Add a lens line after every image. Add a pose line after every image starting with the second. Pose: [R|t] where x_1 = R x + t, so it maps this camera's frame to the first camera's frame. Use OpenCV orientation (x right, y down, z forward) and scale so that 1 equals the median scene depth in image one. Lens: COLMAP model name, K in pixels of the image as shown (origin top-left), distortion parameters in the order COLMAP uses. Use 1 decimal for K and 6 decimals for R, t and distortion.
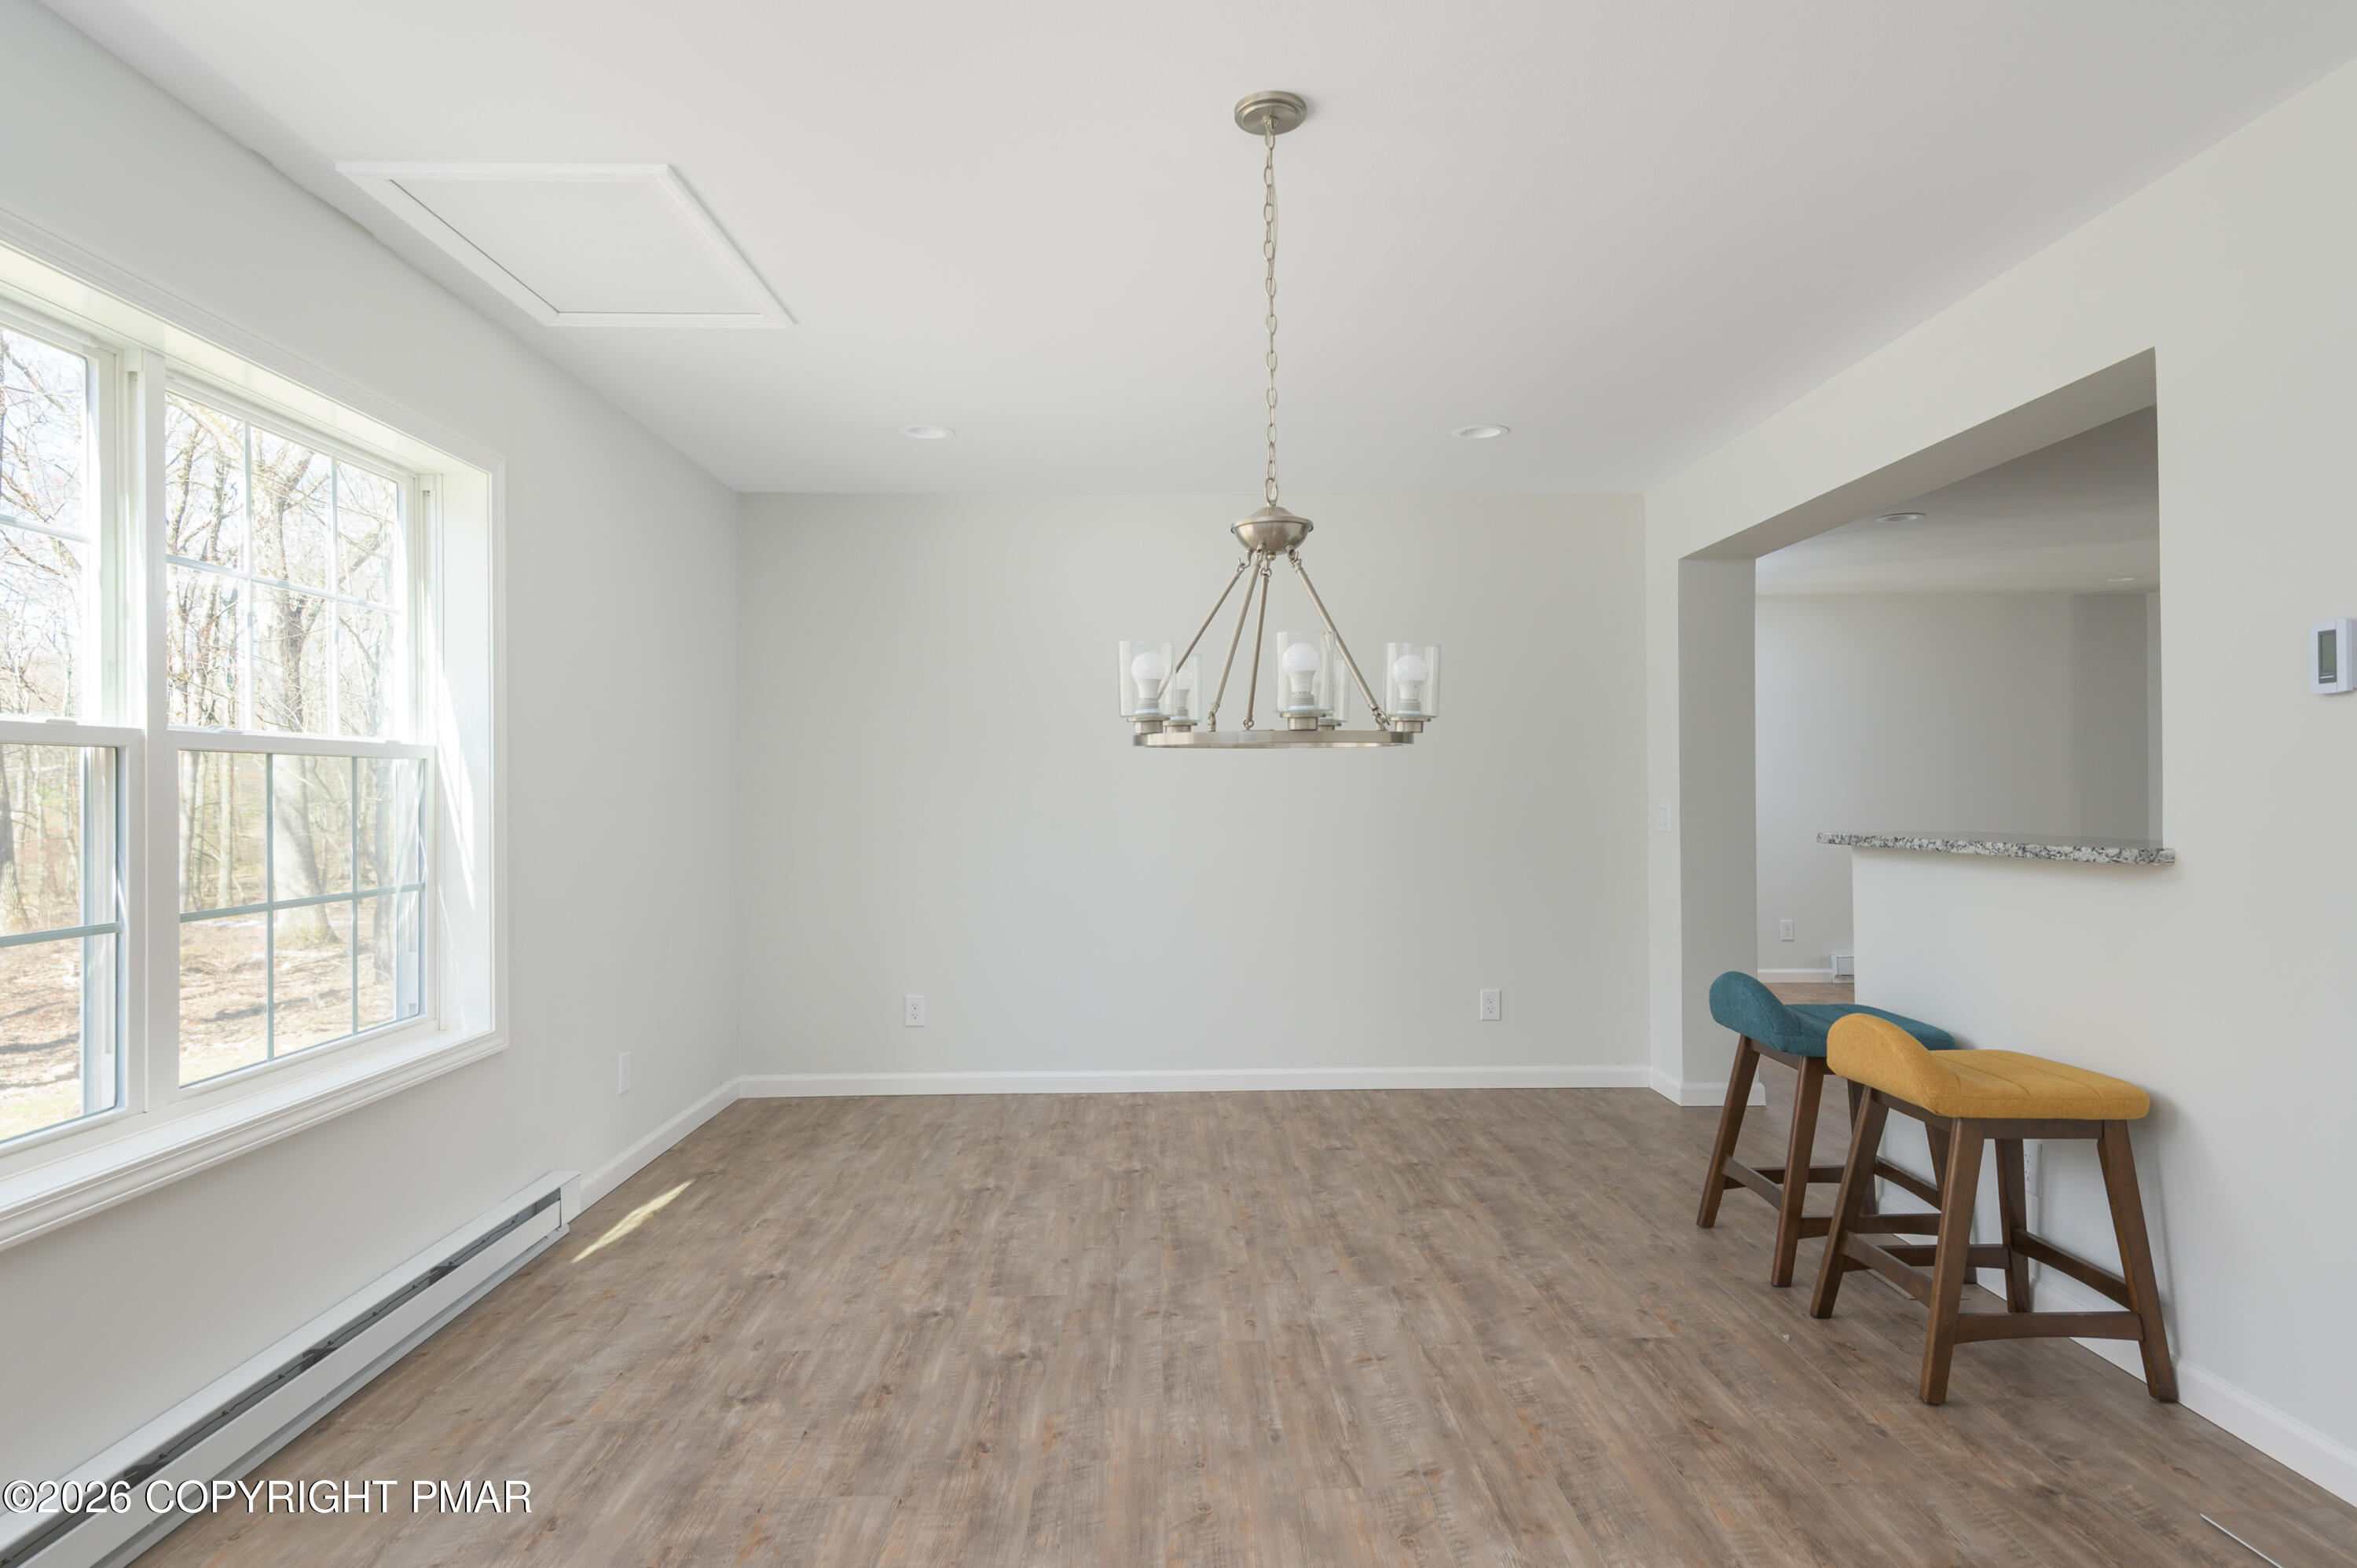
lens RADIAL K [[1298.8, 0, 1182.1], [0, 1298.8, 791.8], [0, 0, 1]] dist [0.001697, -0.000191]
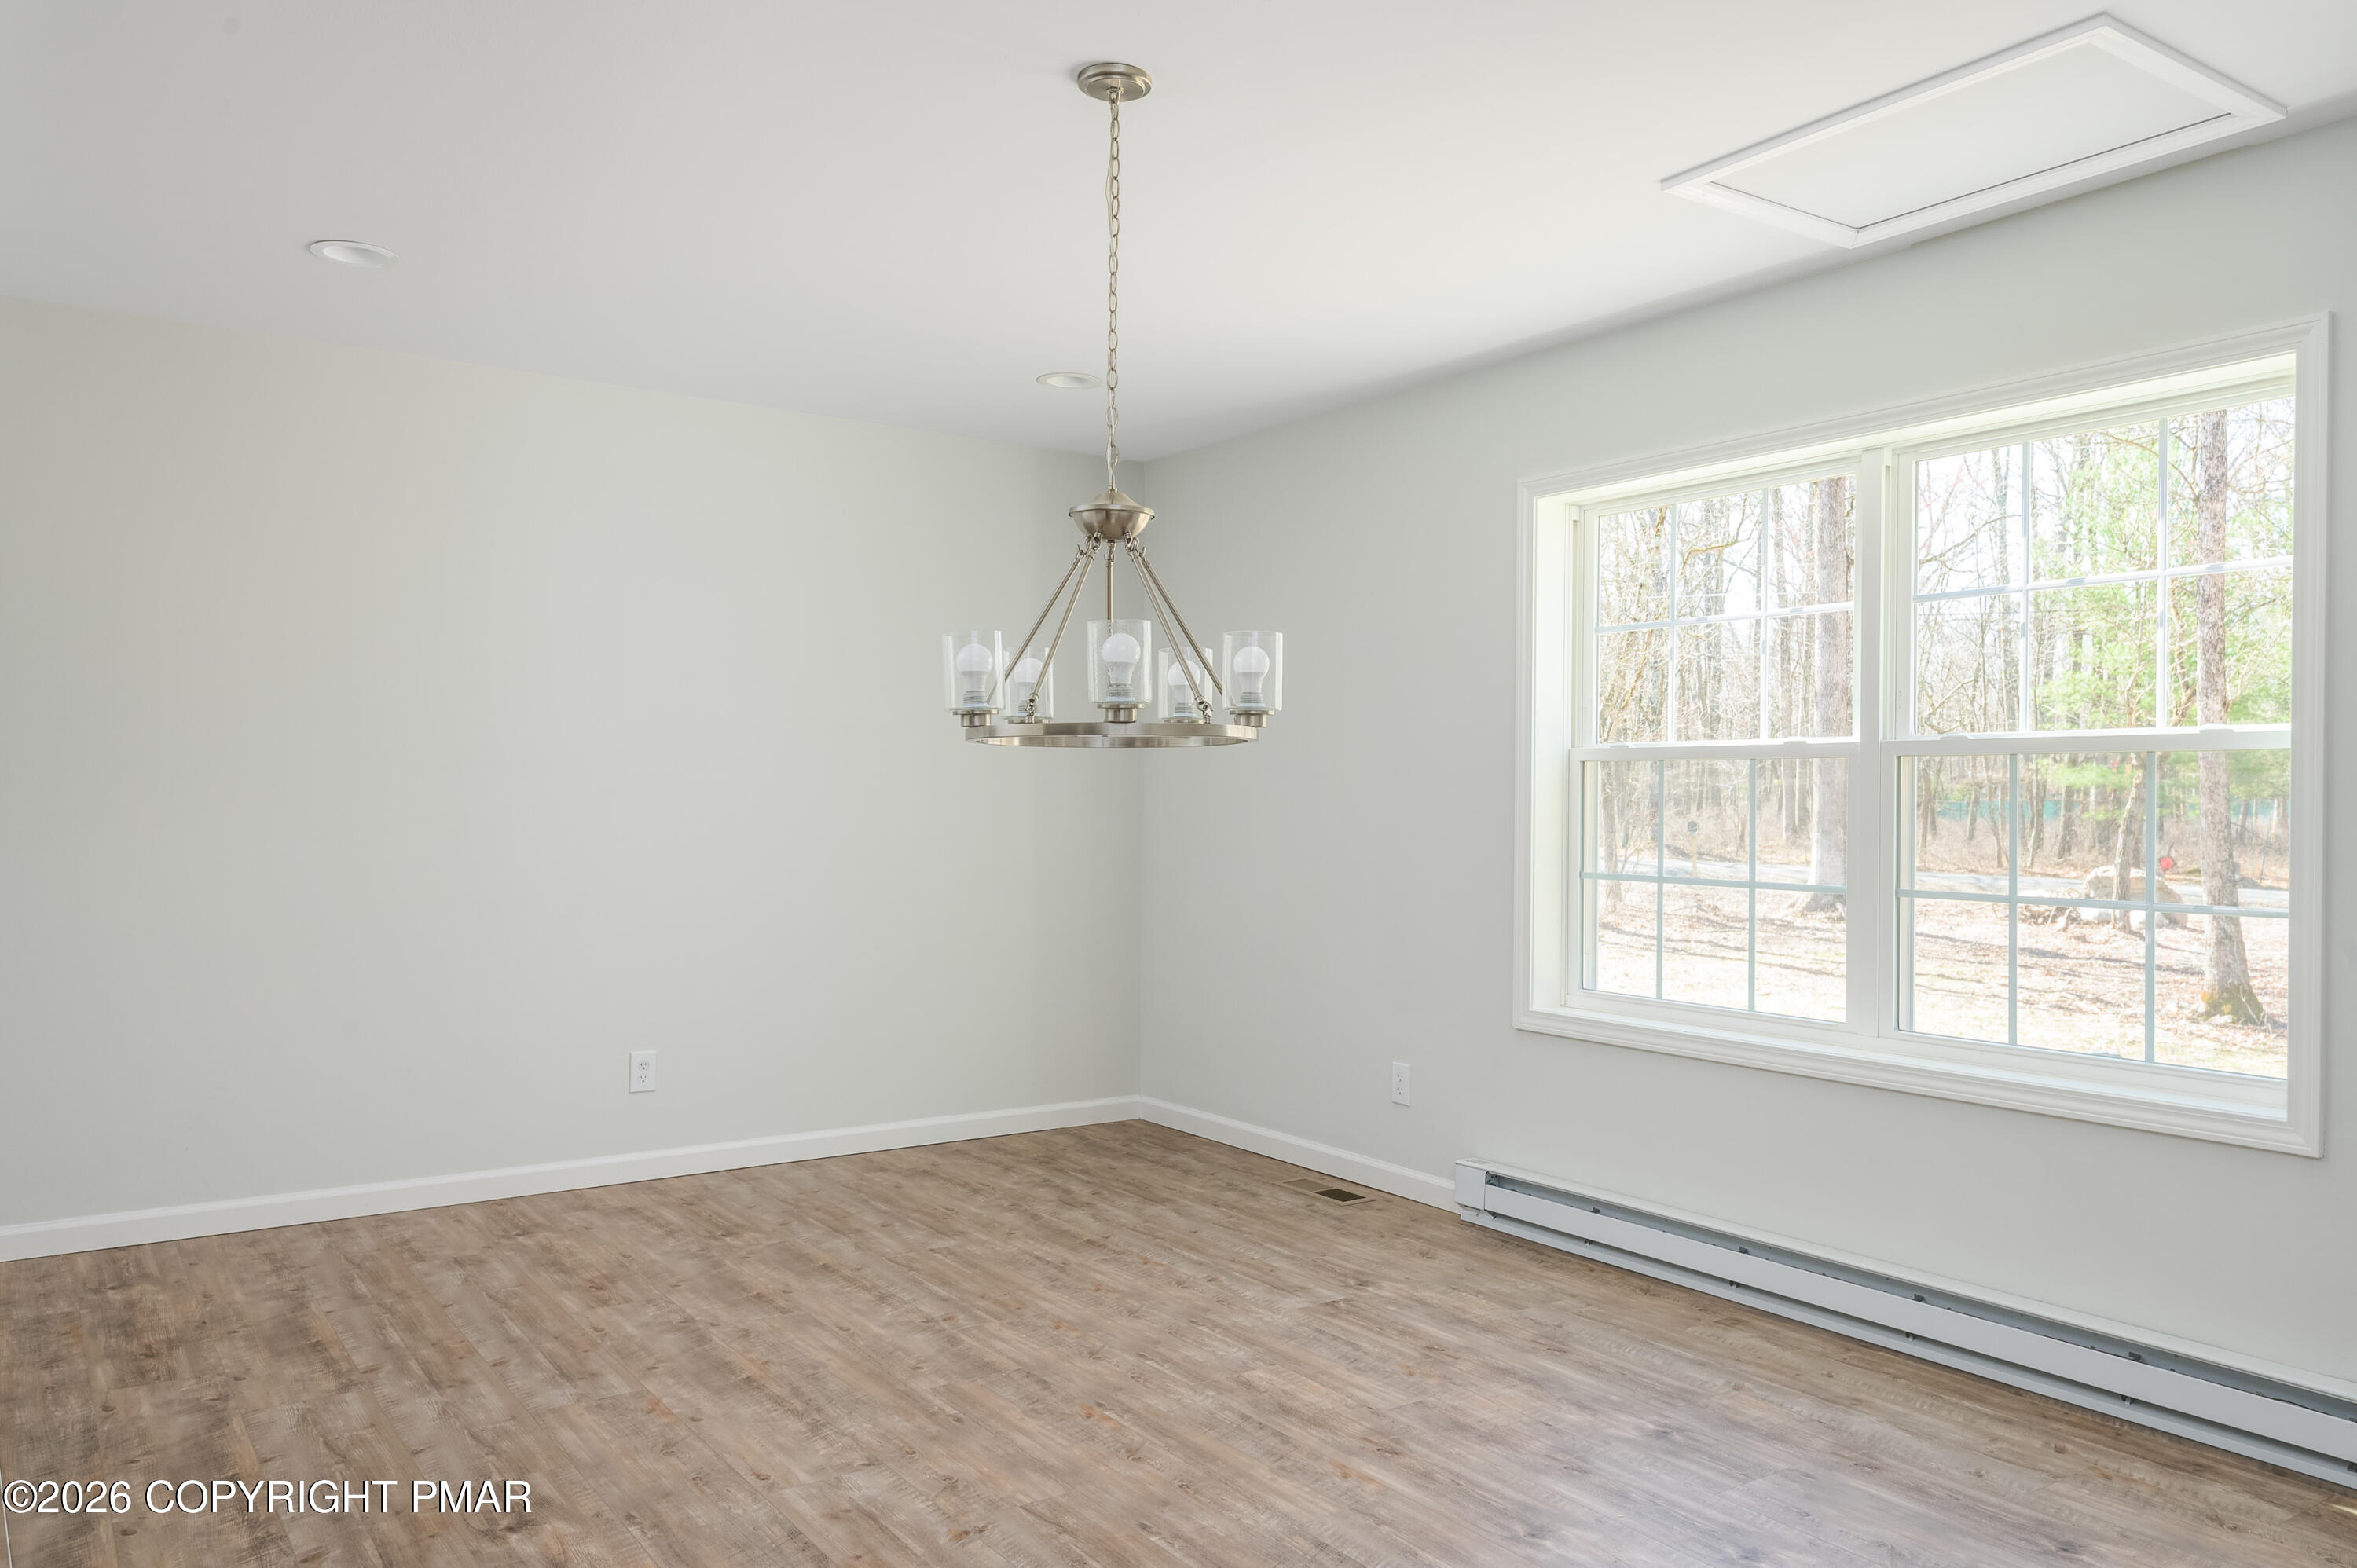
lens RADIAL K [[1713.9, 0, 1181.1], [0, 1713.9, 780.0], [0, 0, 1]] dist [0.010668, 0.001383]
pose [[-0.833911, -0.000770, -0.551899, 0.721735], [-0.000109, 0.999999, -0.001230, -0.003510], [0.551899, -0.000965, -0.833910, 2.071241]]
